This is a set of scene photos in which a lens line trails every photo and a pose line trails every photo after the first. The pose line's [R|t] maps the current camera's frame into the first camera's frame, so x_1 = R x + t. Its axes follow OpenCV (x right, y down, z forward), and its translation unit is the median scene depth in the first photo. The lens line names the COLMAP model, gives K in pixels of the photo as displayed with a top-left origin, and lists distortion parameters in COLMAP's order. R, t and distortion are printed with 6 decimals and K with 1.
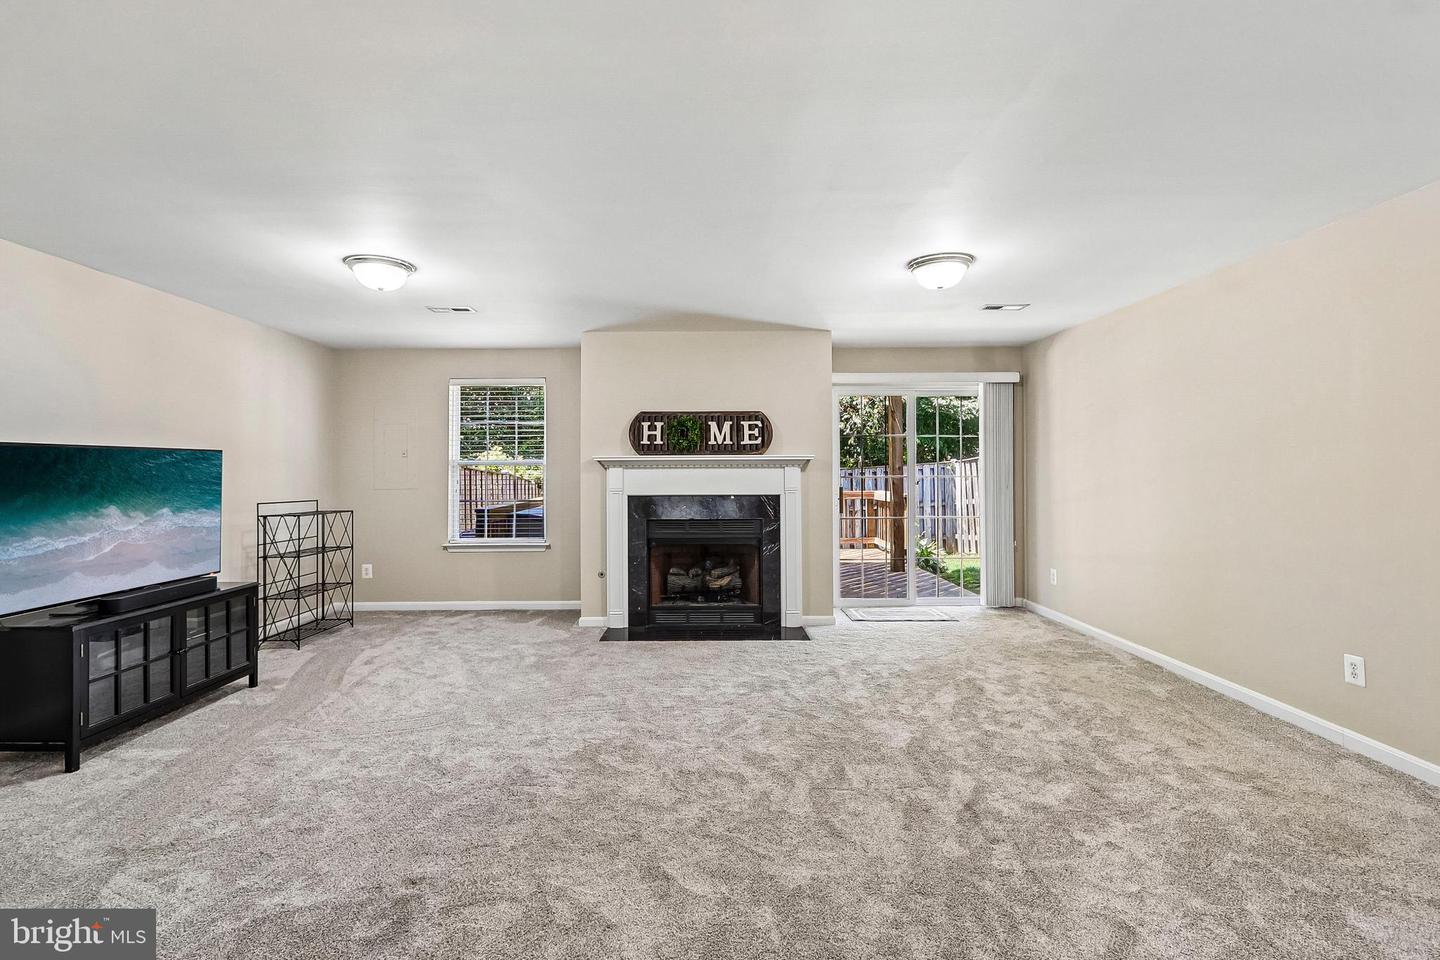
lens RADIAL K [[667.9, 0, 711.9], [0, 667.9, 469.3], [0, 0, 1]] dist [-0.000125, -0.000745]
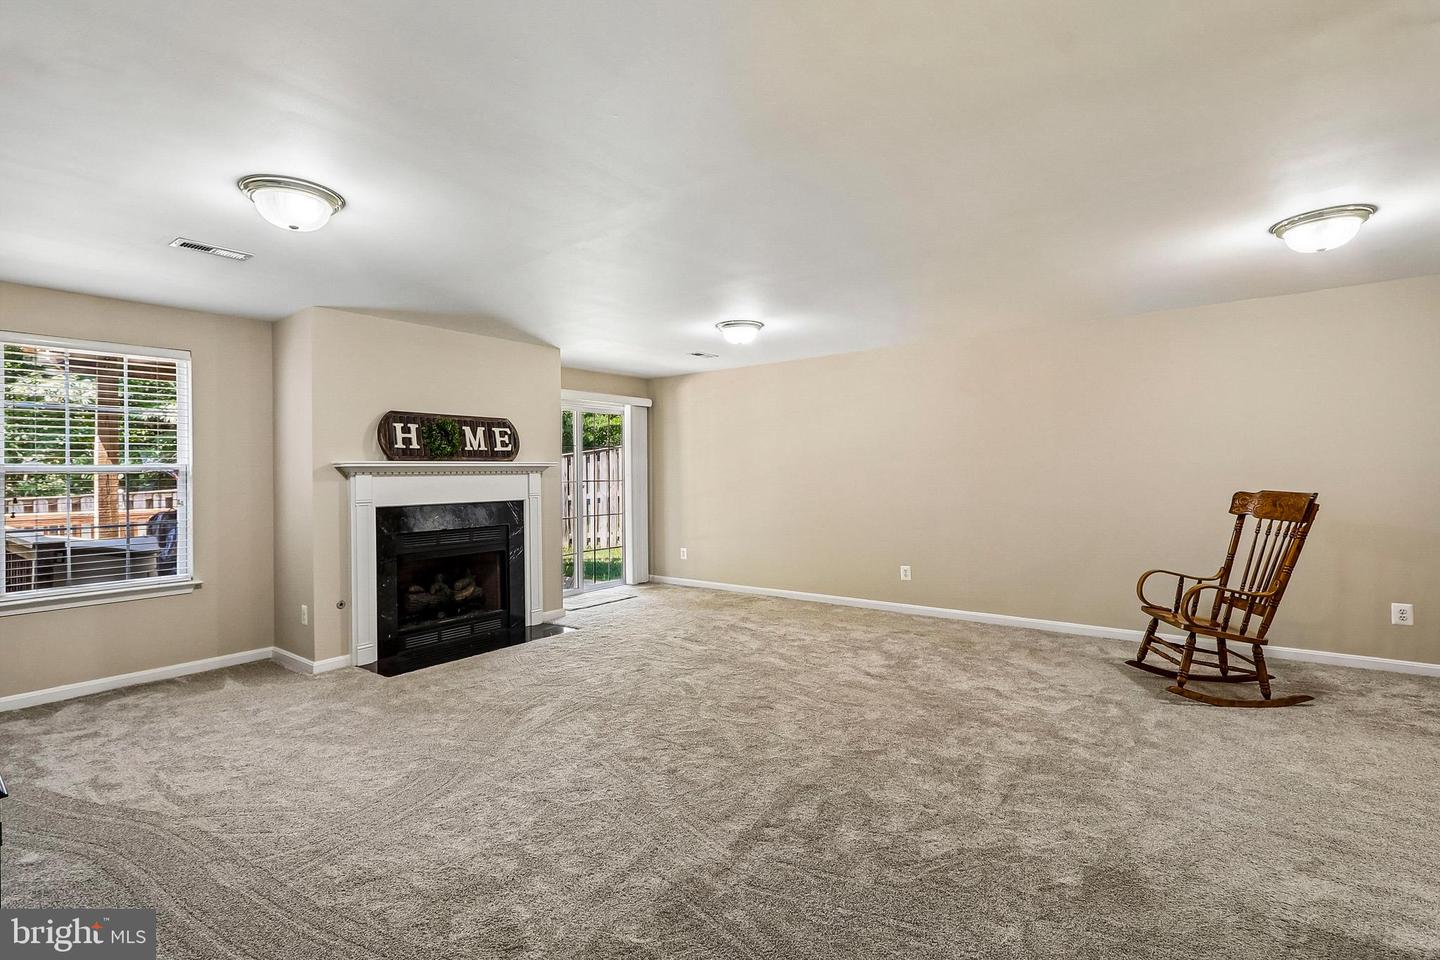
lens RADIAL K [[667.9, 0, 711.9], [0, 667.9, 469.3], [0, 0, 1]] dist [-0.000125, -0.000745]
pose [[0.609778, 0.000277, 0.792572, -0.543421], [0.008001, 0.999947, -0.006505, -0.000637], [-0.792532, 0.010308, 0.609743, 0.132726]]
